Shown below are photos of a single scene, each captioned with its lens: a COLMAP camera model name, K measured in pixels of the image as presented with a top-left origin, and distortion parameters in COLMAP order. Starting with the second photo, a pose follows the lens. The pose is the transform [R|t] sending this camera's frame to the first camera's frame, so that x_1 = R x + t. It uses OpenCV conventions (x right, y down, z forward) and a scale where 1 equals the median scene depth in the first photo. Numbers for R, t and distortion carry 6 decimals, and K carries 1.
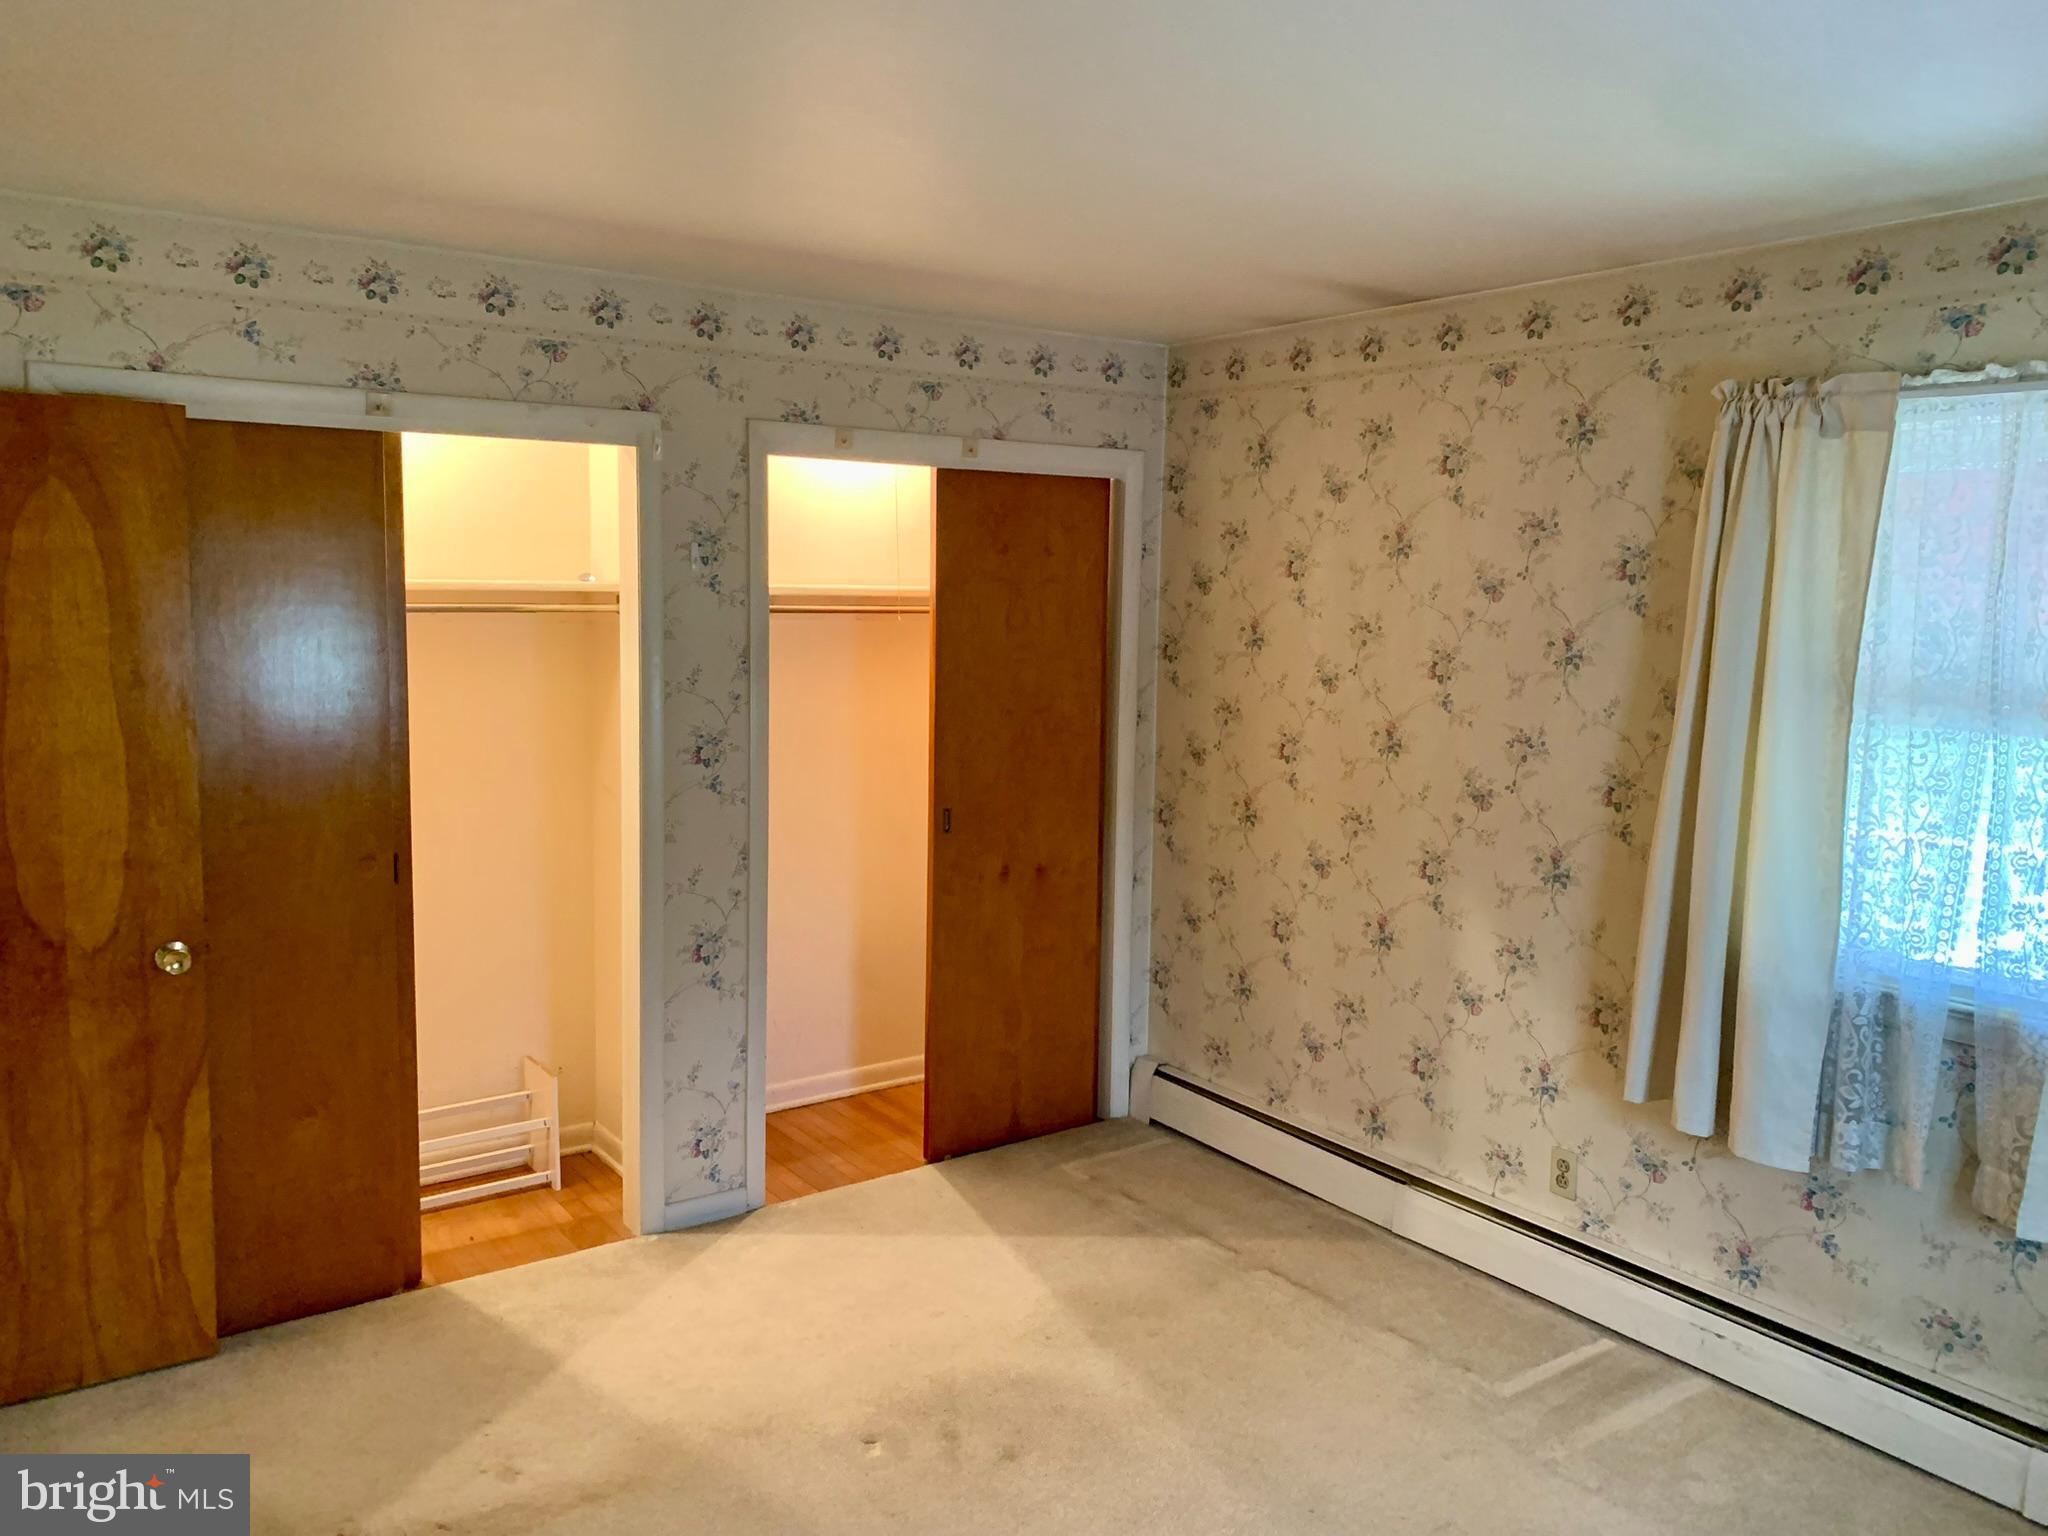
lens RADIAL K [[1581.4, 0, 1022.5], [0, 1581.4, 773.2], [0, 0, 1]] dist [0.048266, -0.012348]
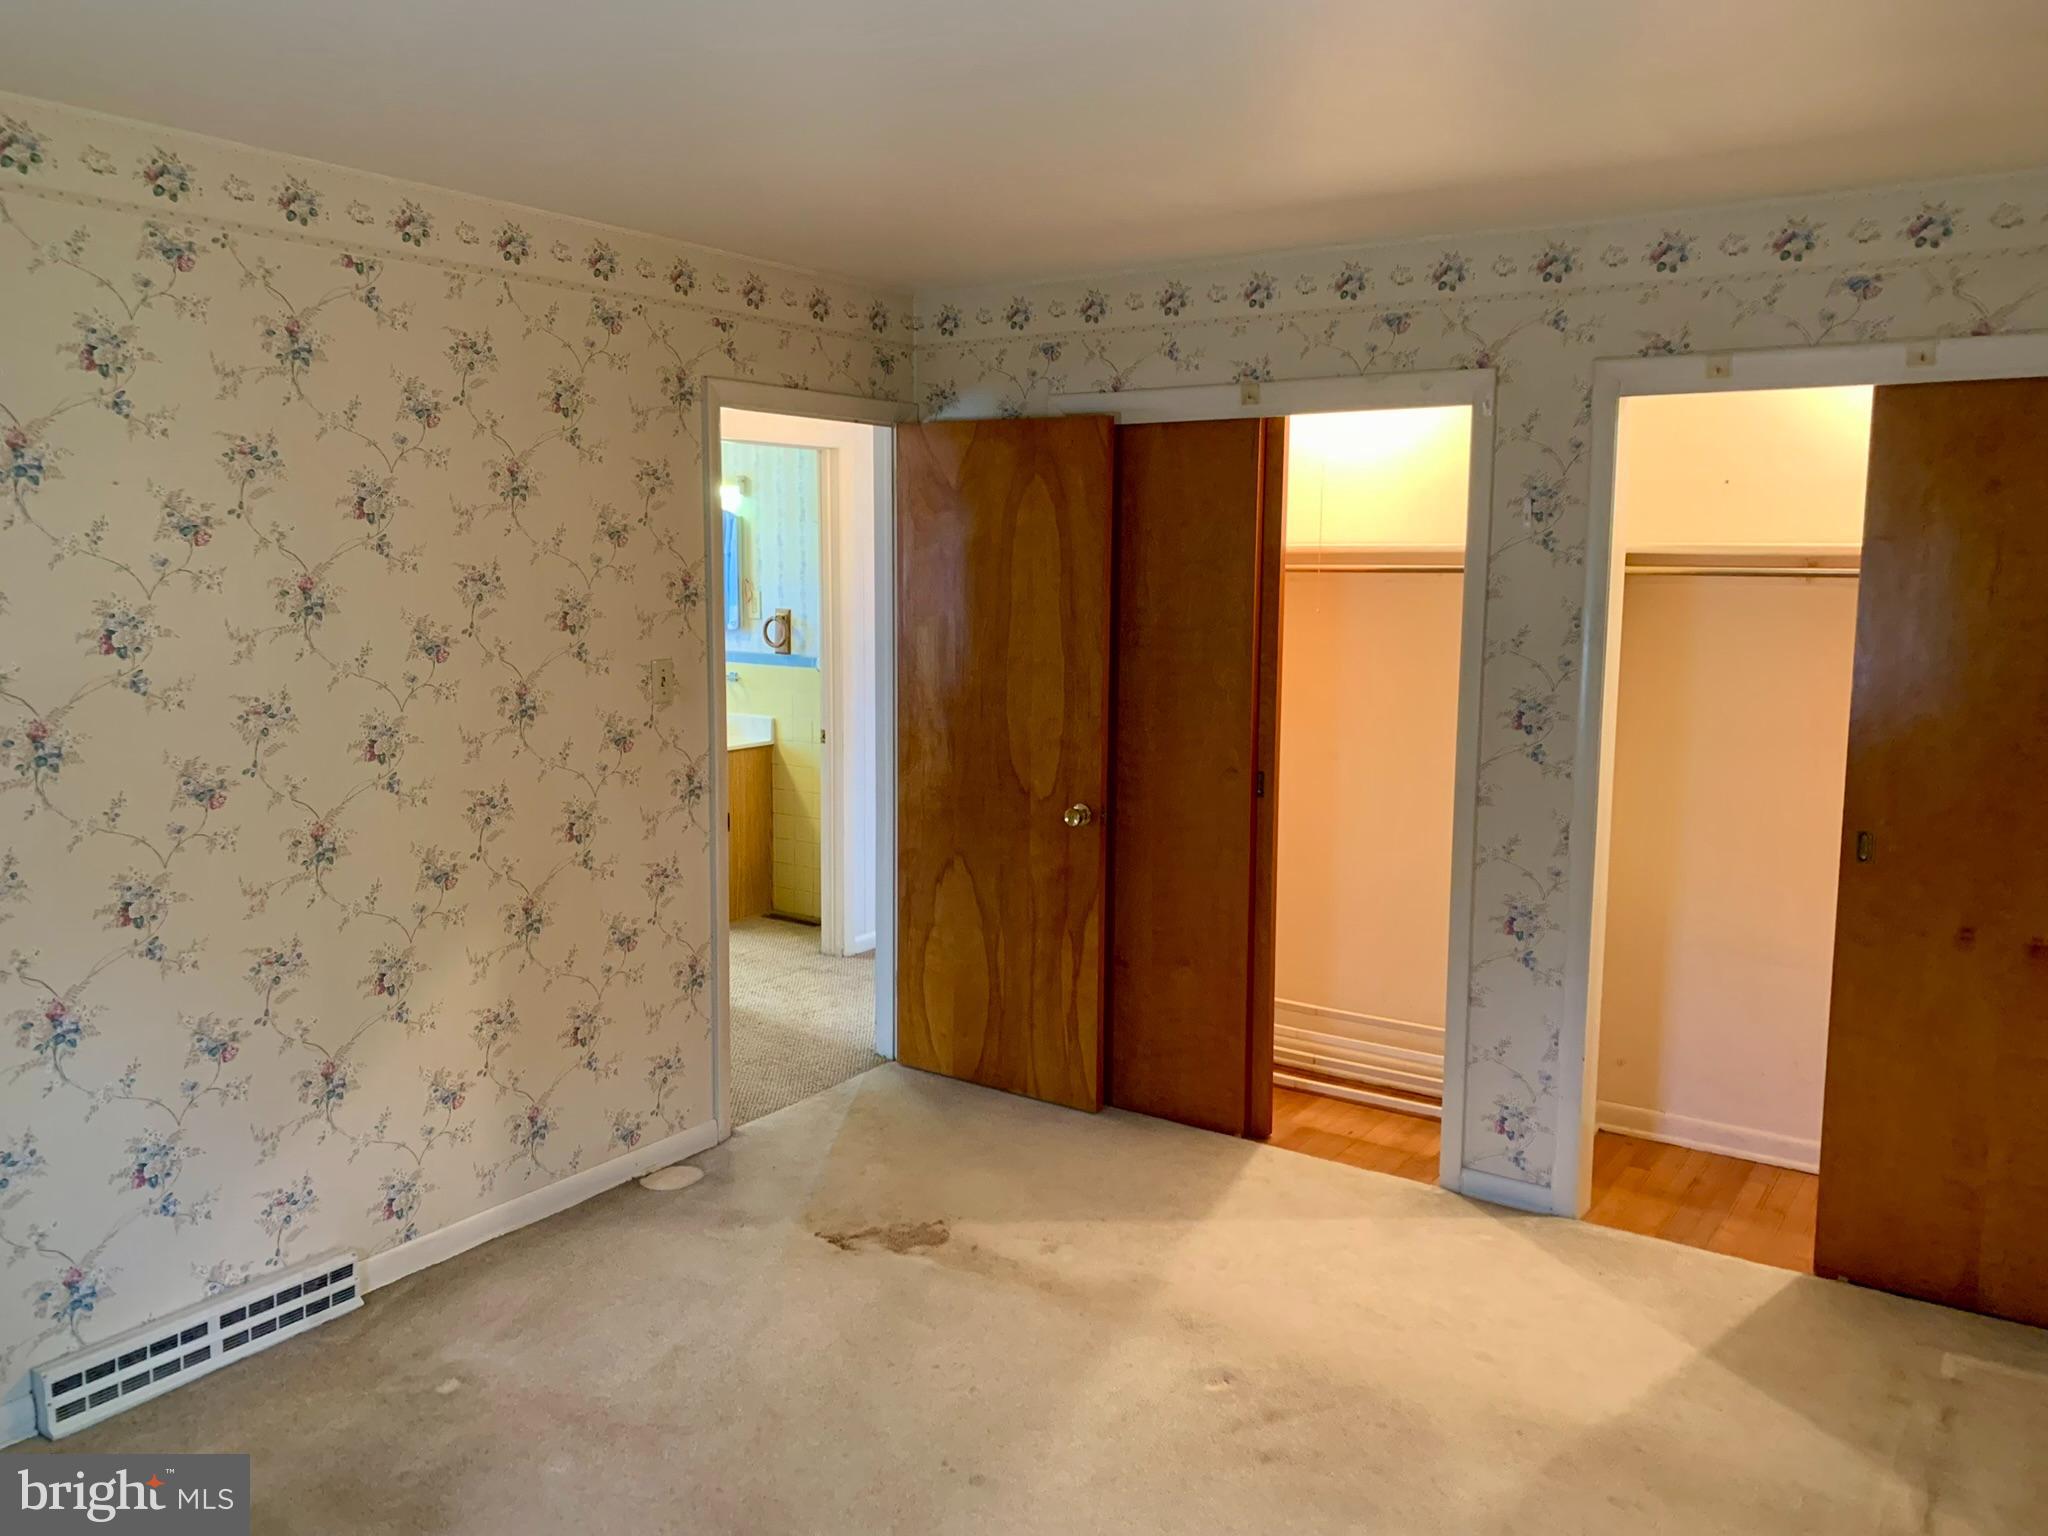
lens RADIAL K [[1581.4, 0, 1024.7], [0, 1581.4, 758.4], [0, 0, 1]] dist [0.048266, -0.012348]
pose [[0.350305, 0.115040, -0.929544, 0.600482], [-0.113826, 0.990302, 0.079663, -0.031372], [0.929694, 0.077900, 0.360002, 0.382342]]
